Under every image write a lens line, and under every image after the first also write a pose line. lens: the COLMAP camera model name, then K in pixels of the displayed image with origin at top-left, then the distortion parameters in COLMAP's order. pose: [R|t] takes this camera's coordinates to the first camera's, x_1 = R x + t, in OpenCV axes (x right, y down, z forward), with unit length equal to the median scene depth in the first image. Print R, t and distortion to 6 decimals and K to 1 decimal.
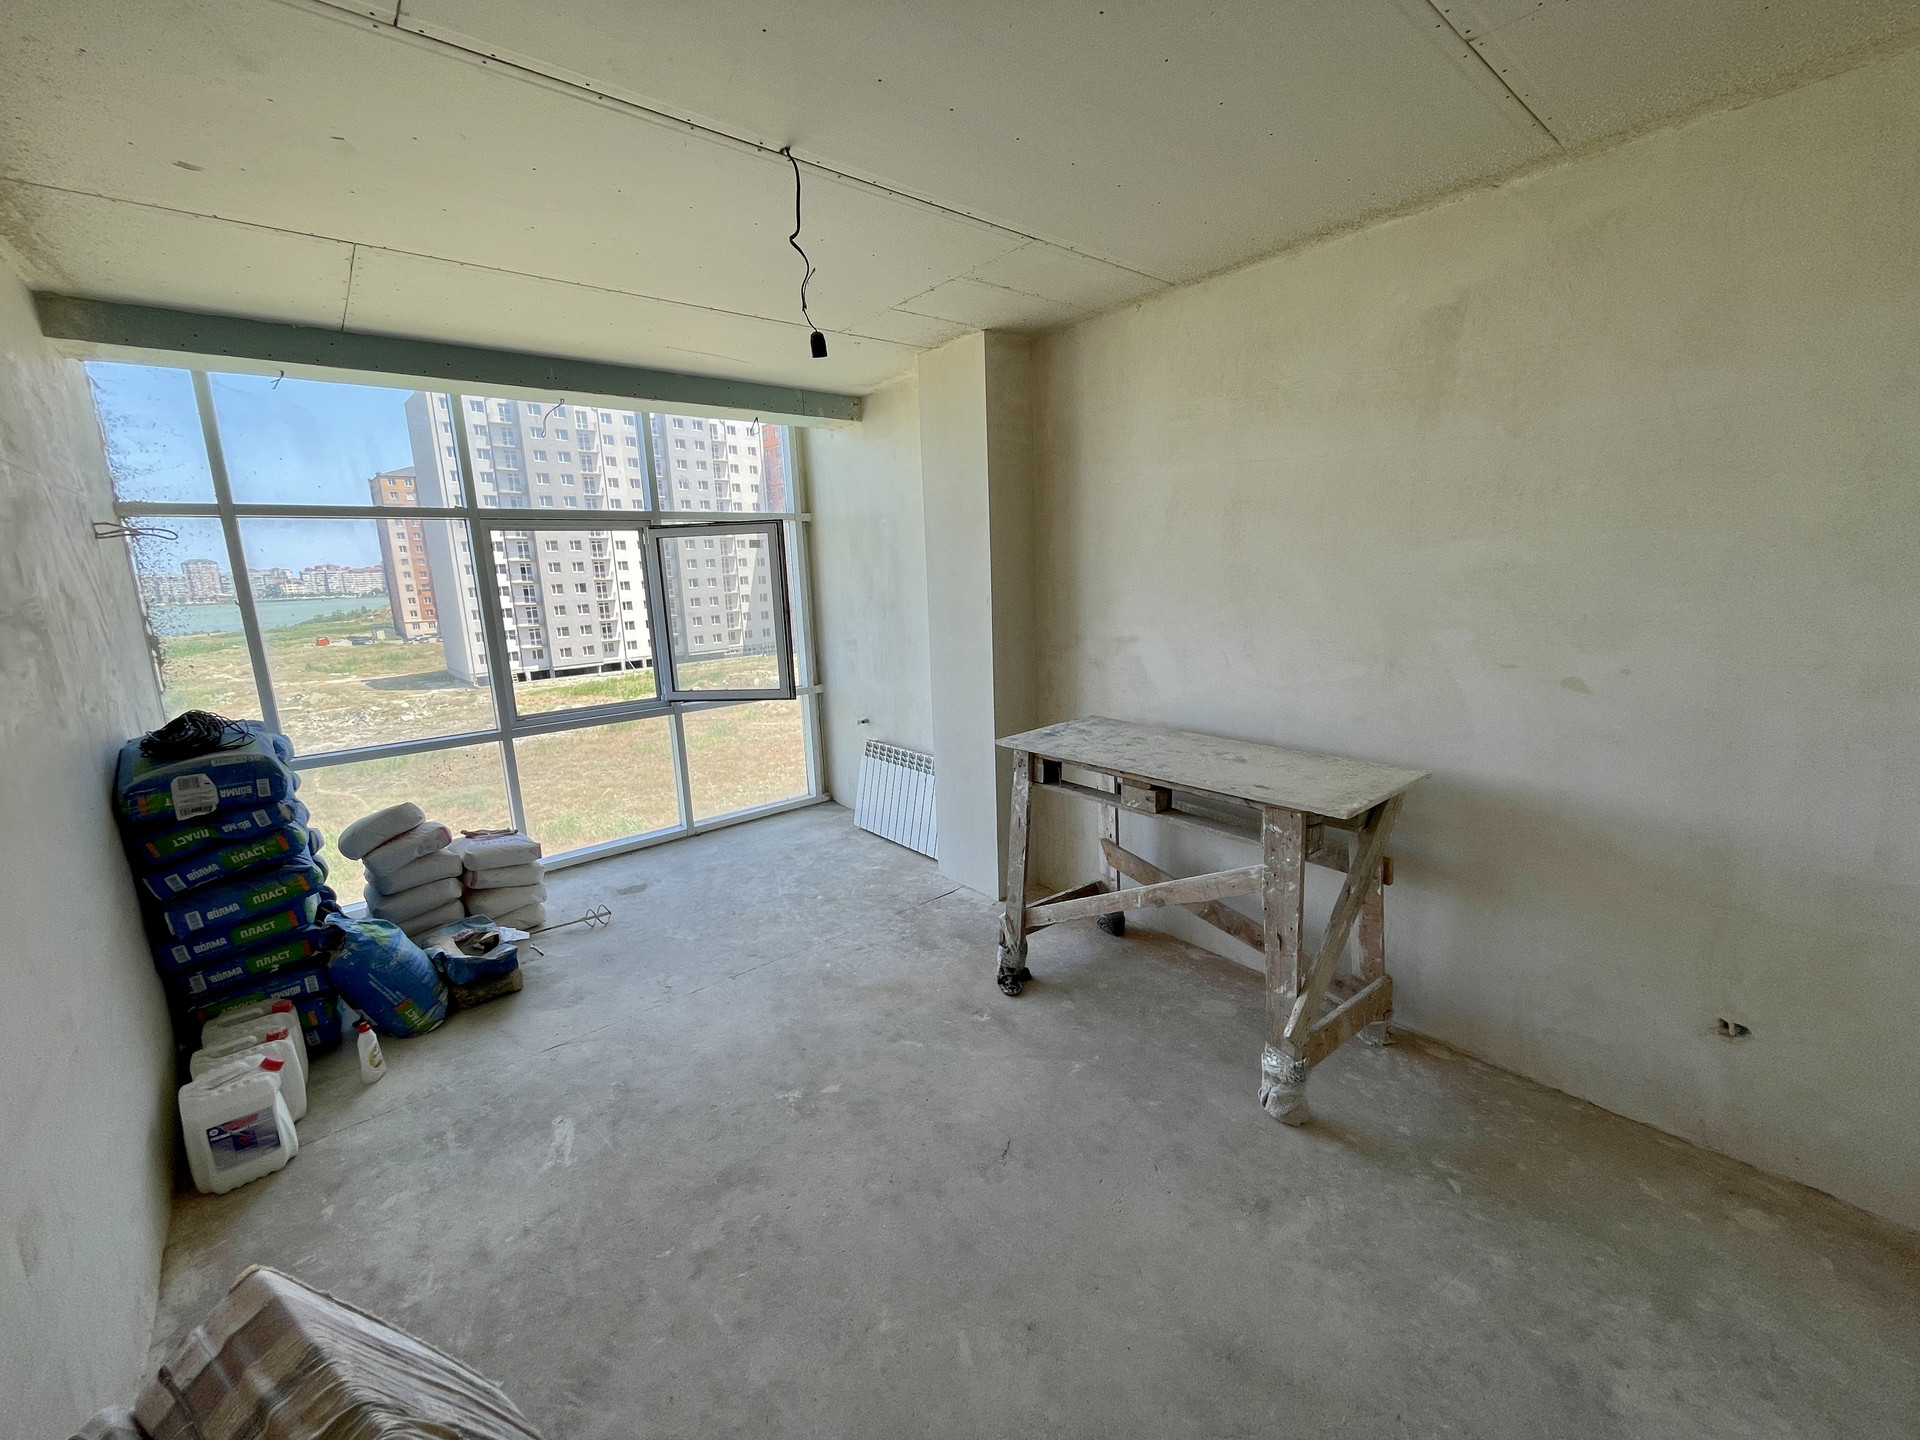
lens RADIAL K [[776.3, 0, 955.5], [0, 776.3, 718.9], [0, 0, 1]] dist [-0.000950, -0.000083]
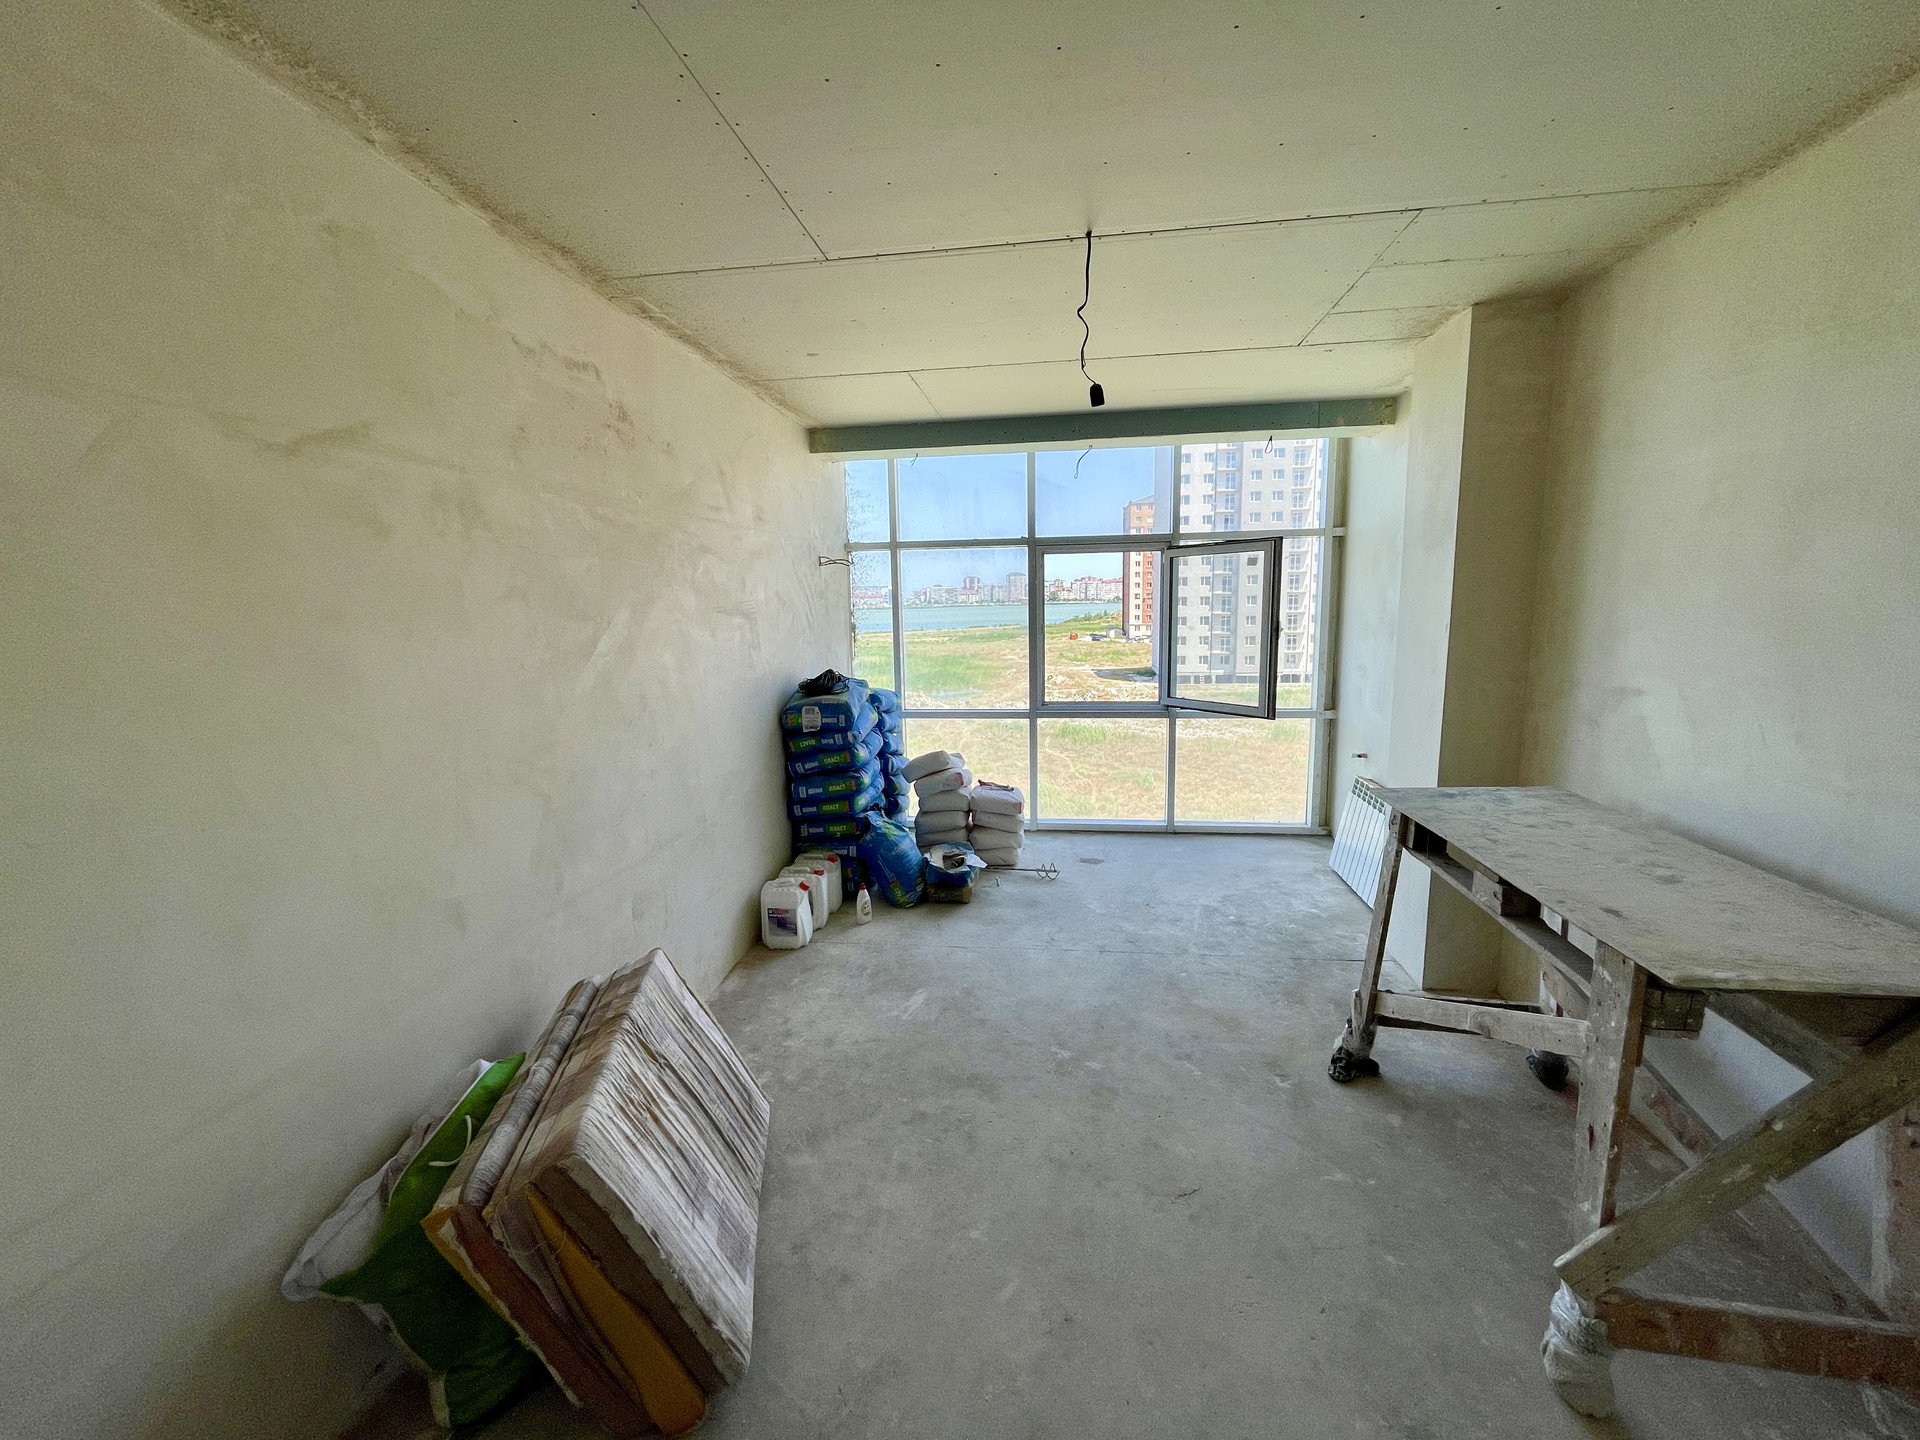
lens RADIAL K [[776.3, 0, 960.5], [0, 776.3, 717.6], [0, 0, 1]] dist [-0.000950, -0.000083]
pose [[0.670823, 0.134086, -0.729395, 0.333120], [-0.146316, 0.988117, 0.047081, -0.021665], [0.727041, 0.075139, 0.682470, 0.063280]]
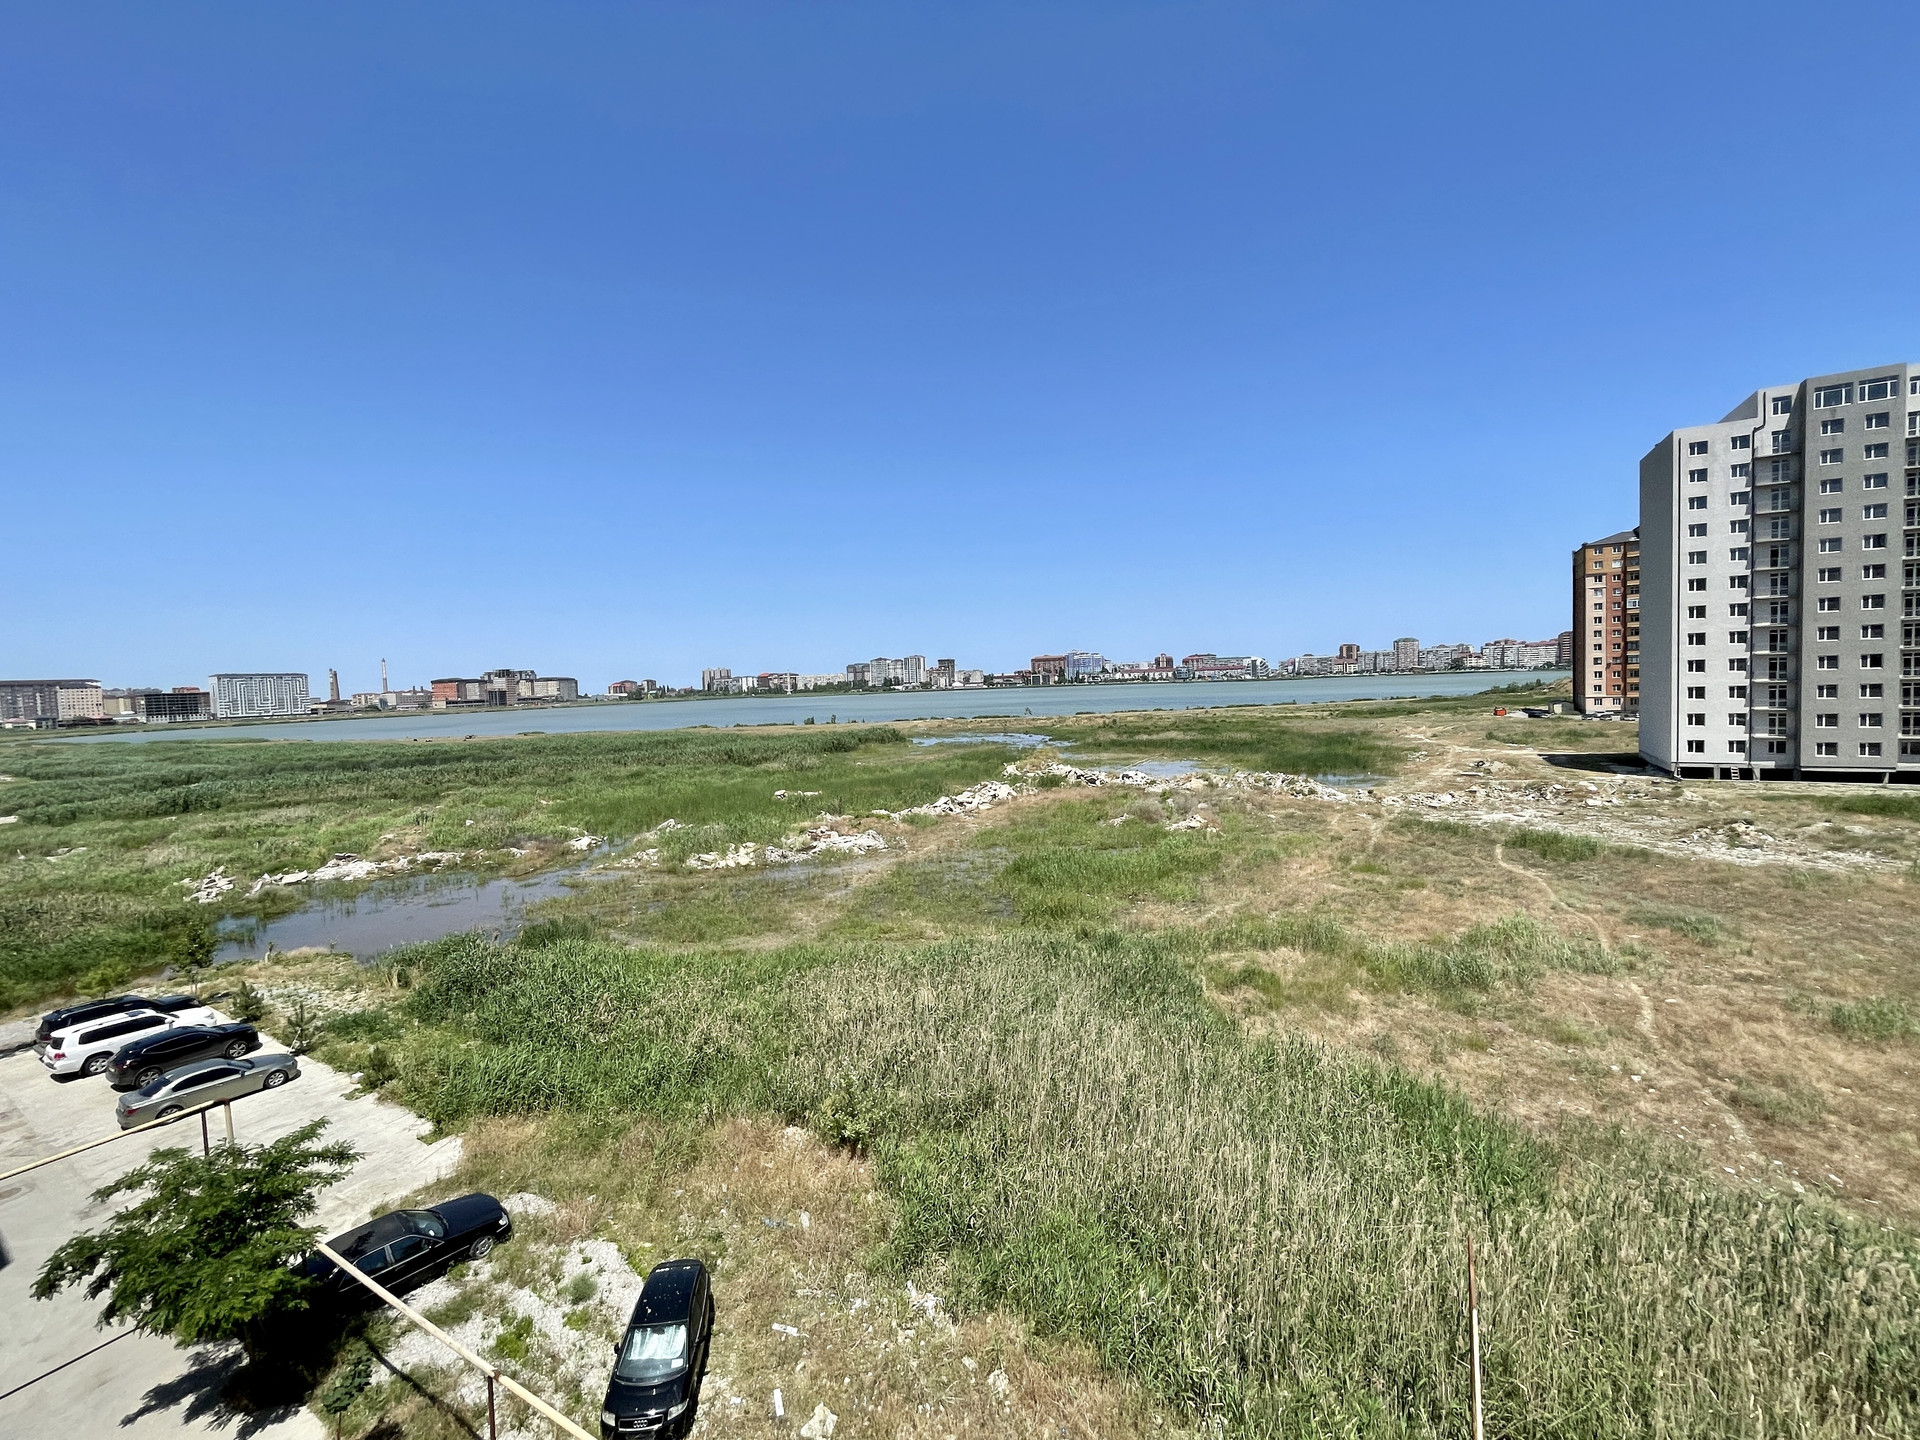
lens RADIAL K [[776.3, 0, 959.1], [0, 776.3, 708.2], [0, 0, 1]] dist [-0.000950, -0.000083]
pose [[0.283846, 0.058442, -0.957087, -0.949840], [-0.160663, 0.986929, 0.012615, -0.046531], [0.945314, 0.150188, 0.289526, 0.452158]]
